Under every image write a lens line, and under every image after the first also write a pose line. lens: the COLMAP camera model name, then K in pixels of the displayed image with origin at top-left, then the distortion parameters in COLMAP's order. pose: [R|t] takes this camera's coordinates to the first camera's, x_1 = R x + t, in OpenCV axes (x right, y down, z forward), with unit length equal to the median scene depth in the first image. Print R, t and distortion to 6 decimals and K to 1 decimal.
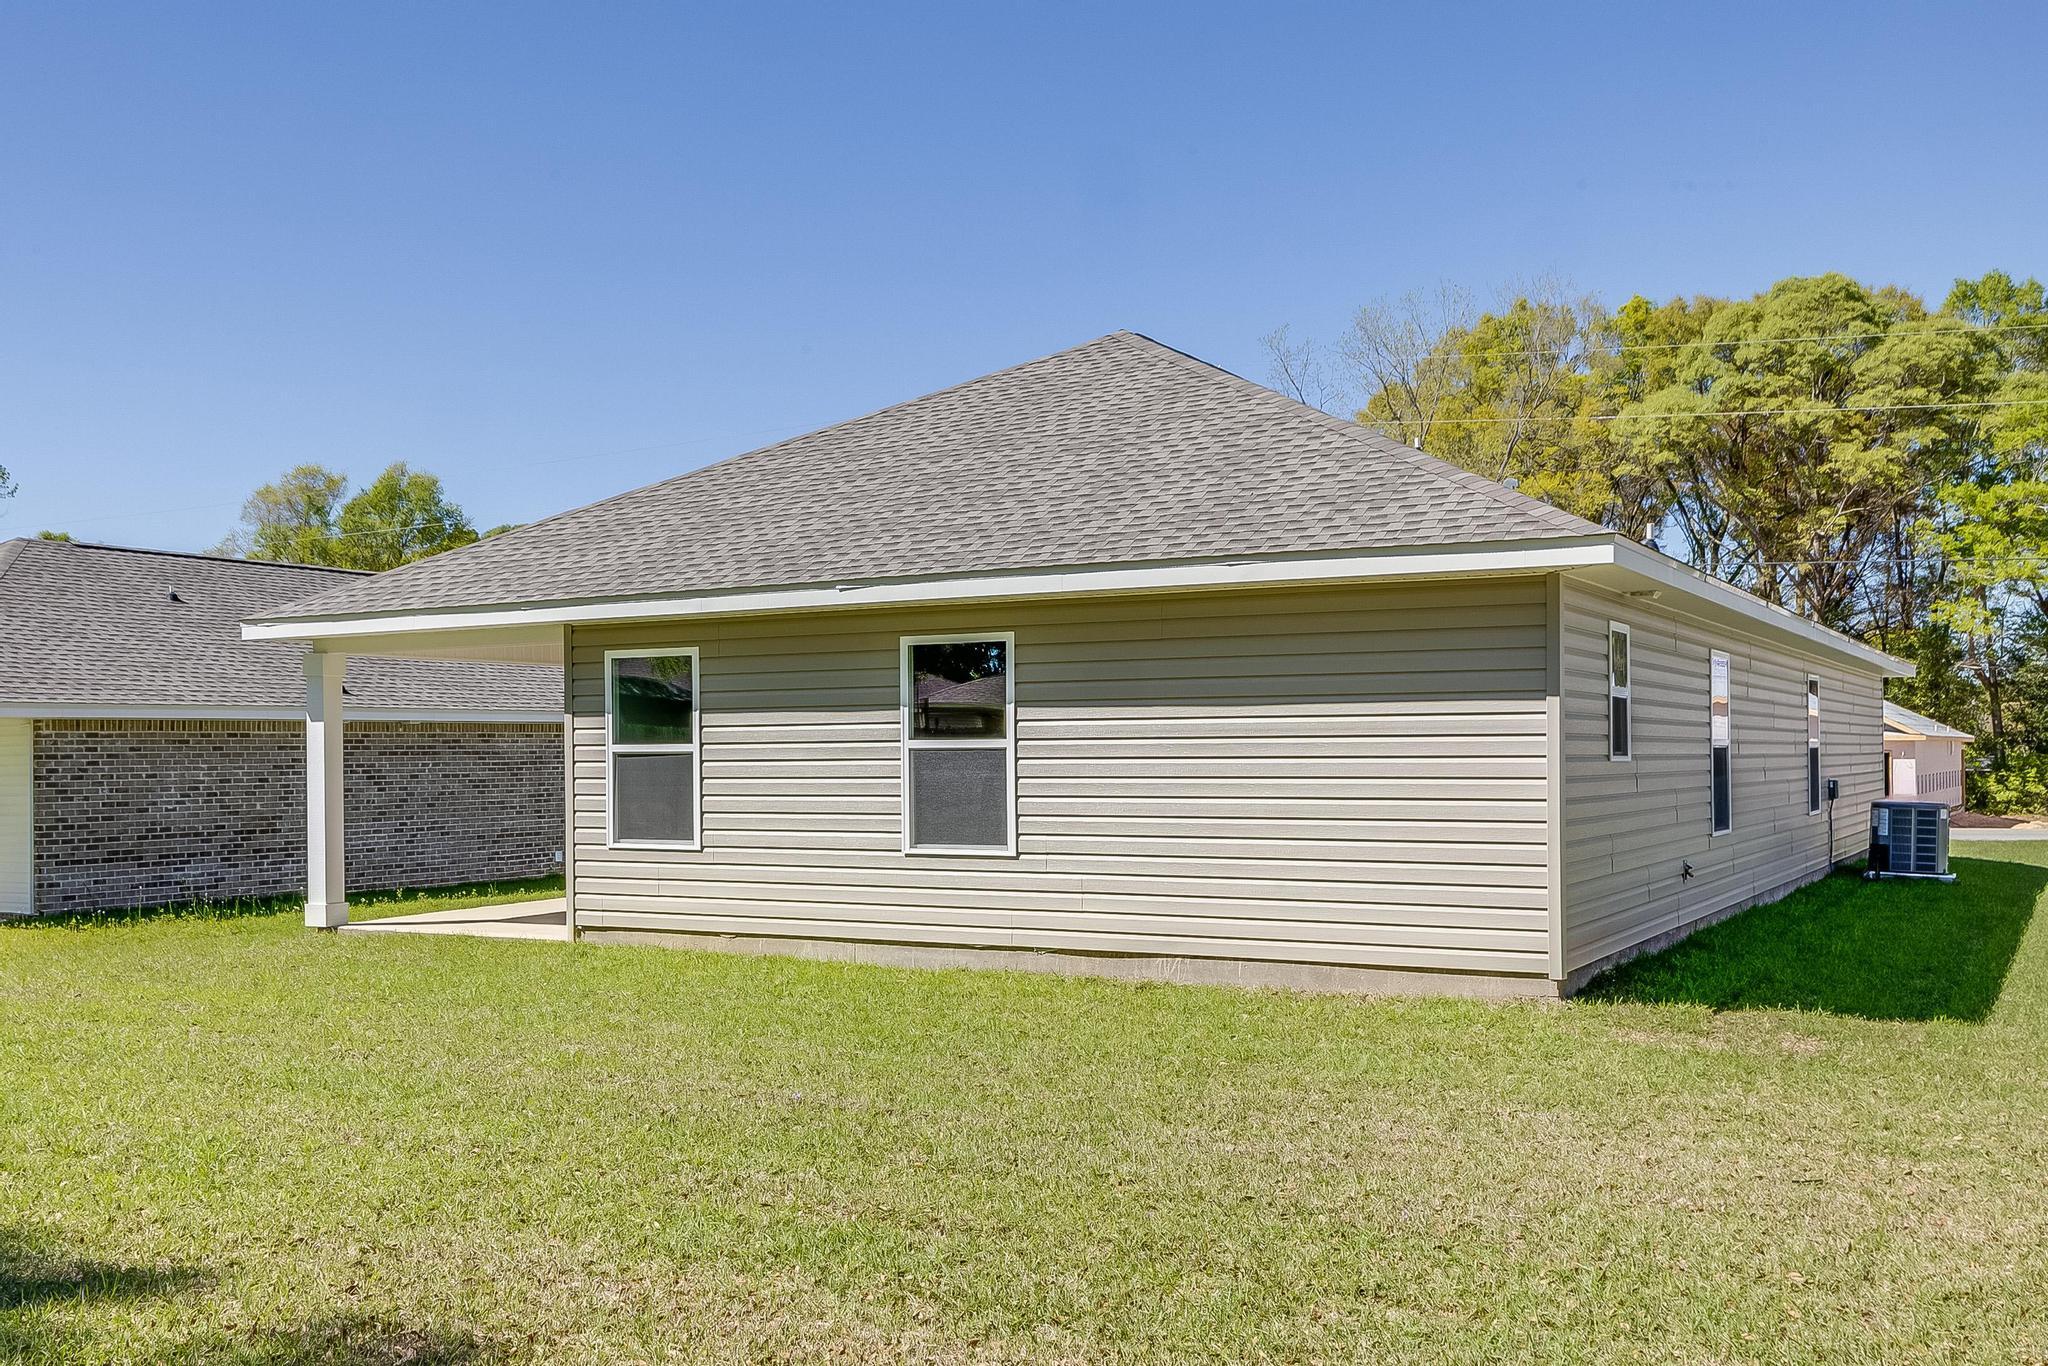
lens RADIAL K [[2034.3, 0, 1019.3], [0, 2034.3, 685.5], [0, 0, 1]] dist [-0.075918, 0.000000]
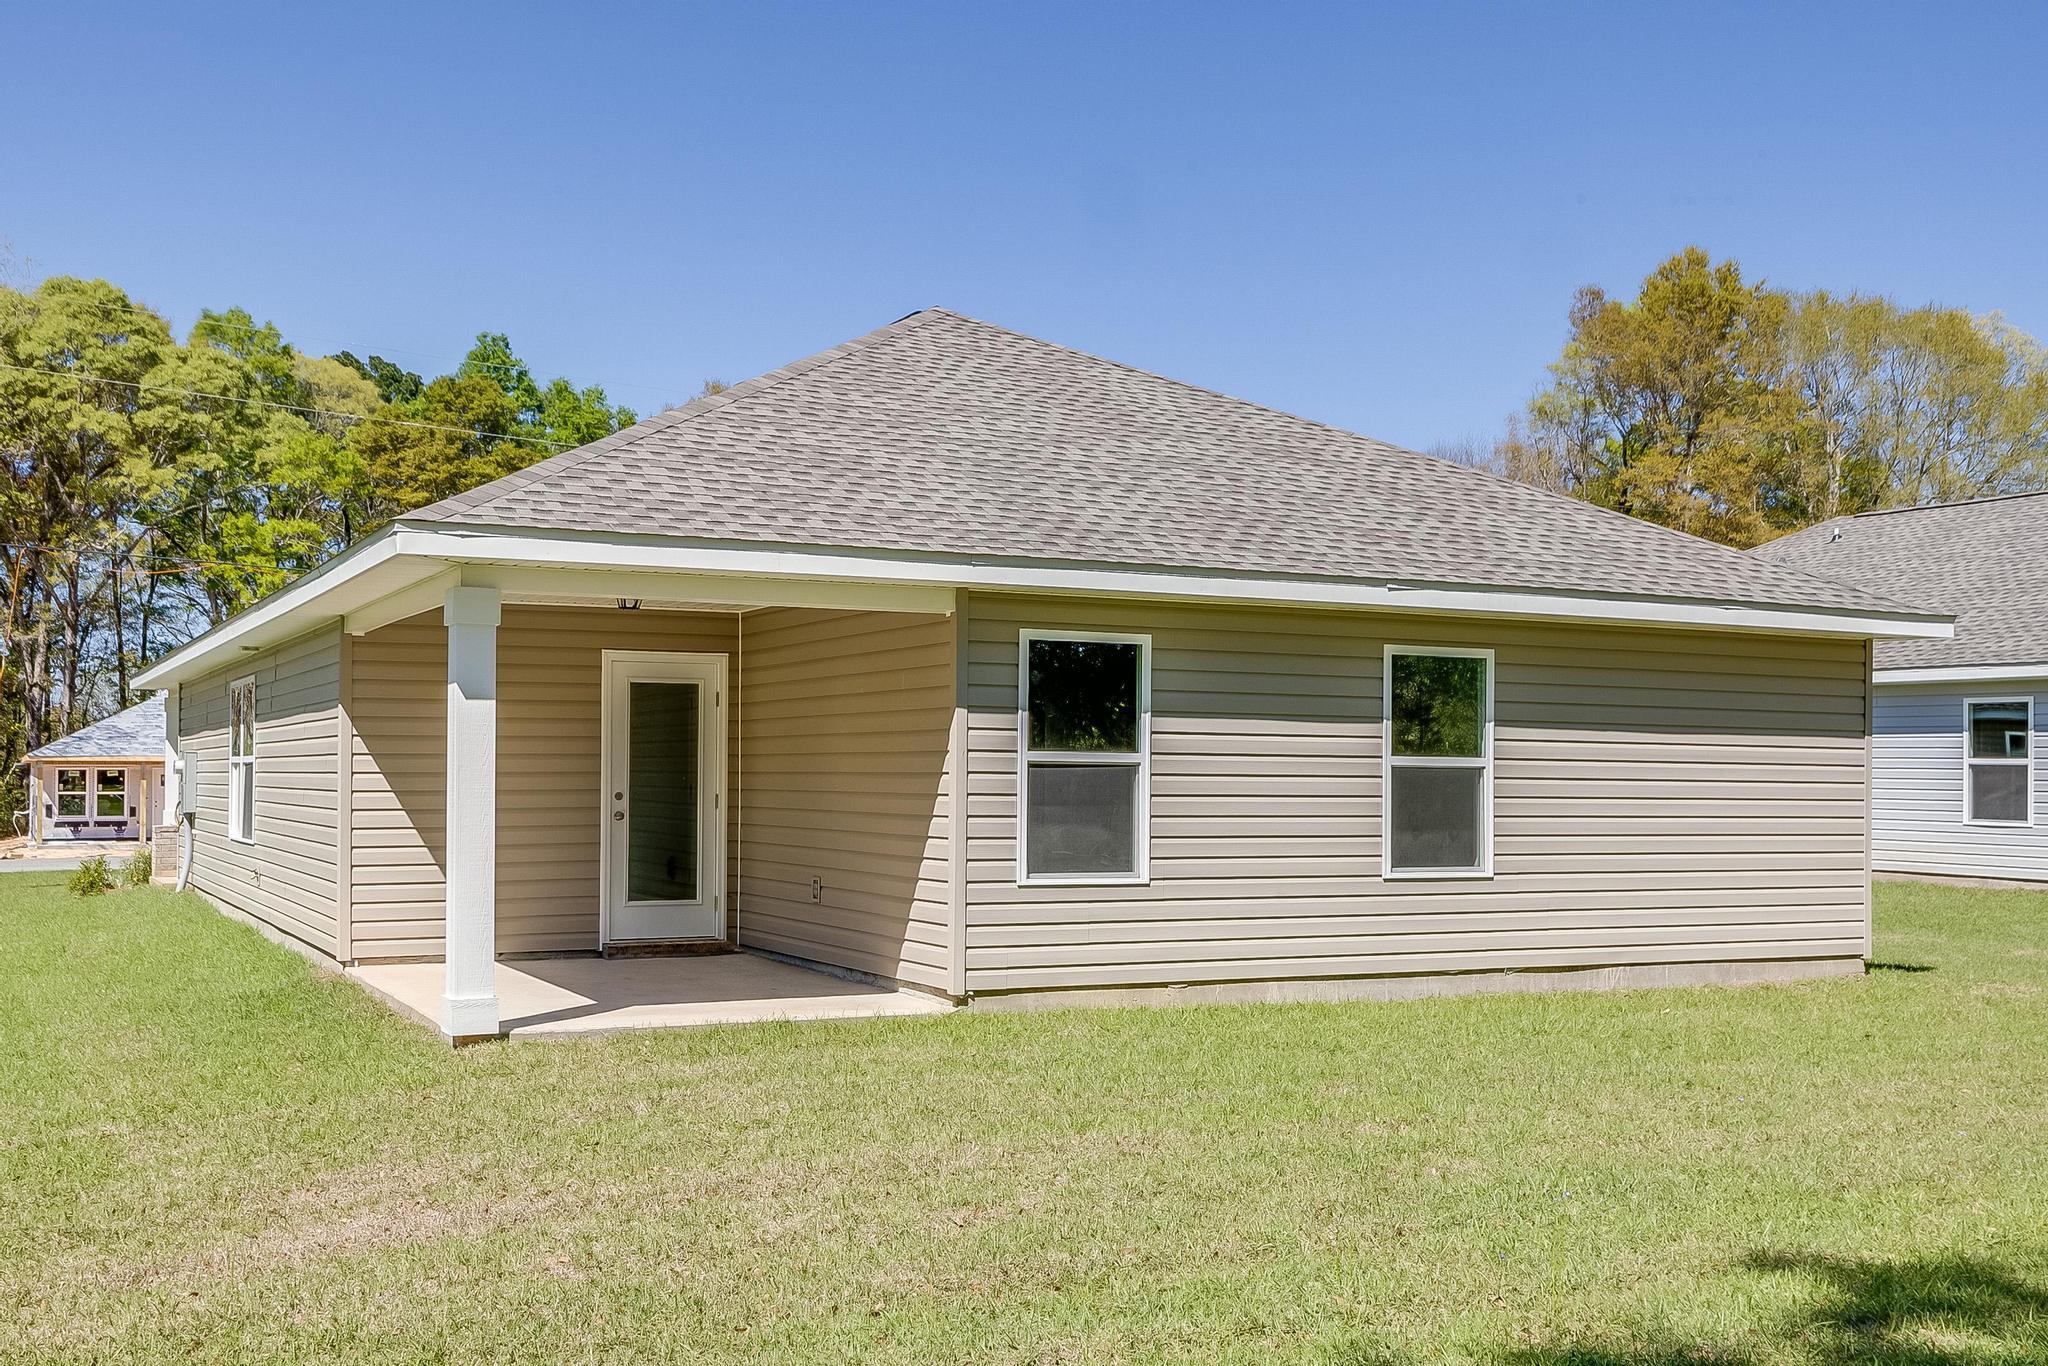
lens RADIAL K [[2034.3, 0, 1020.1], [0, 2034.3, 687.6], [0, 0, 1]] dist [-0.075918, 0.000000]
pose [[0.559906, 0.052033, 0.826921, -0.843054], [-0.042049, 0.998525, -0.034360, 0.031712], [-0.827488, -0.015532, 0.561268, 0.569482]]
